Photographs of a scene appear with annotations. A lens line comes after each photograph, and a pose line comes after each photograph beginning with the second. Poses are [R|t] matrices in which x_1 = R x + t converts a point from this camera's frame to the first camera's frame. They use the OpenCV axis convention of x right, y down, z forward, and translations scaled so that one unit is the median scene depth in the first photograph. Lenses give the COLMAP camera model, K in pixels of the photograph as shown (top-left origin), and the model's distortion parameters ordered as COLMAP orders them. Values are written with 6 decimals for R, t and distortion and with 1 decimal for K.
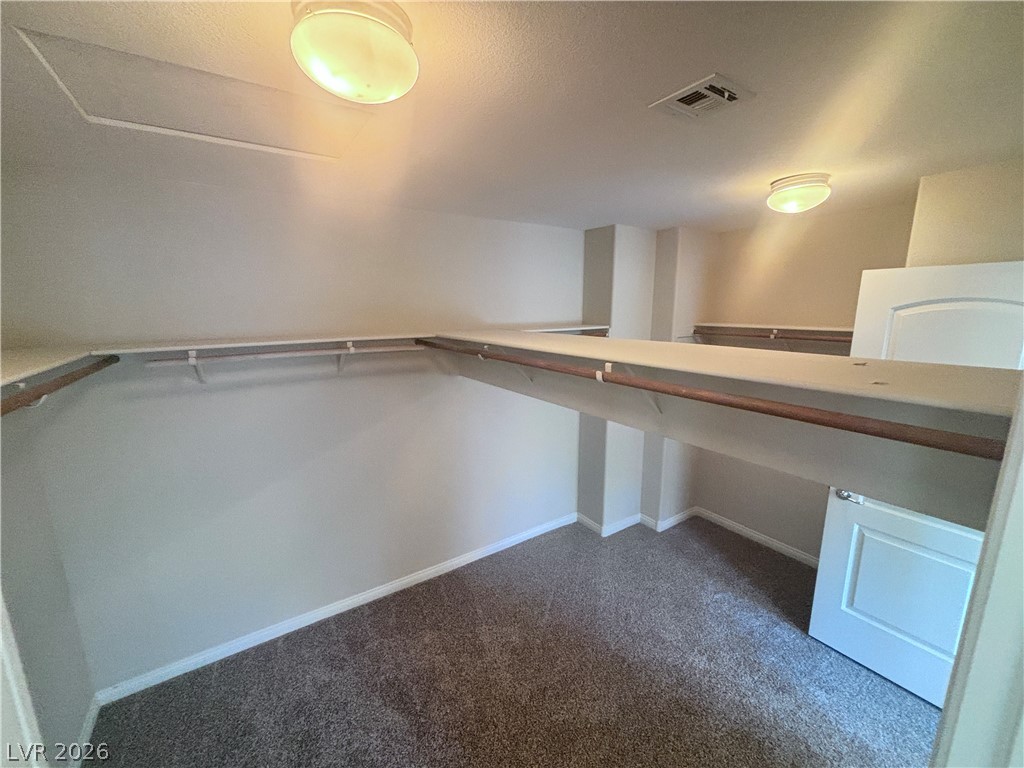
lens RADIAL K [[412.3, 0, 512.7], [0, 412.3, 383.5], [0, 0, 1]] dist [-0.000687, -0.000317]
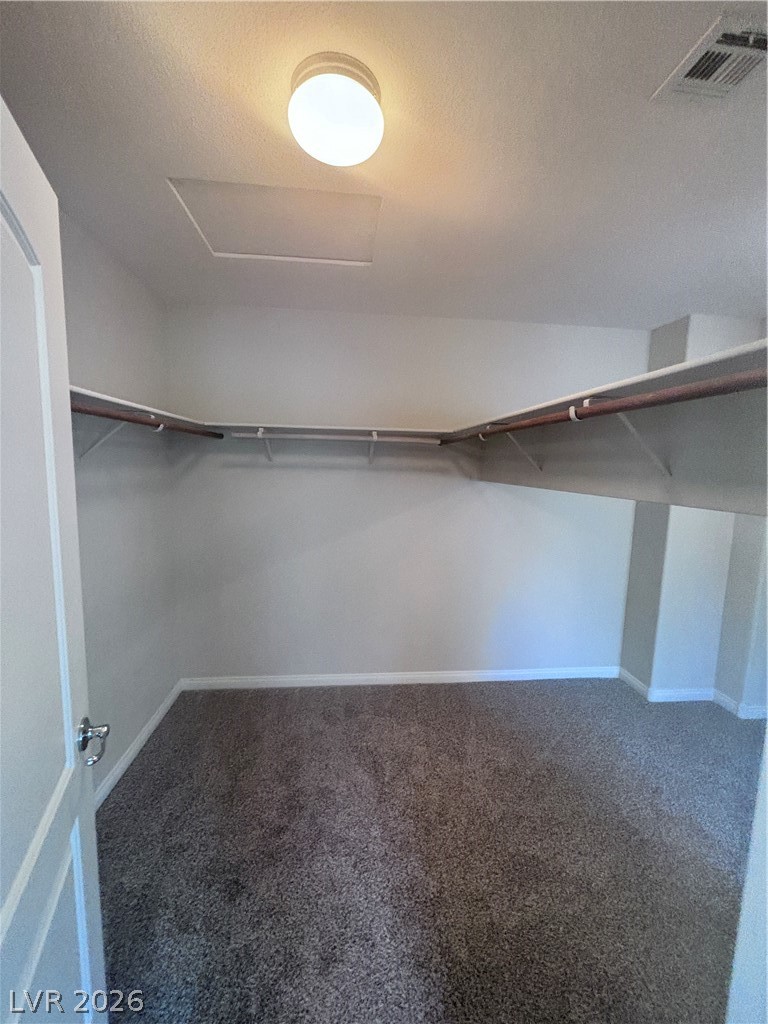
lens RADIAL K [[412.3, 0, 383.0], [0, 412.3, 509.2], [0, 0, 1]] dist [-0.000687, -0.000317]
pose [[0.882354, 0.079198, -0.463873, 0.156758], [-0.117576, 0.991575, -0.054354, 0.160502], [0.455661, 0.102500, 0.884232, 0.027143]]
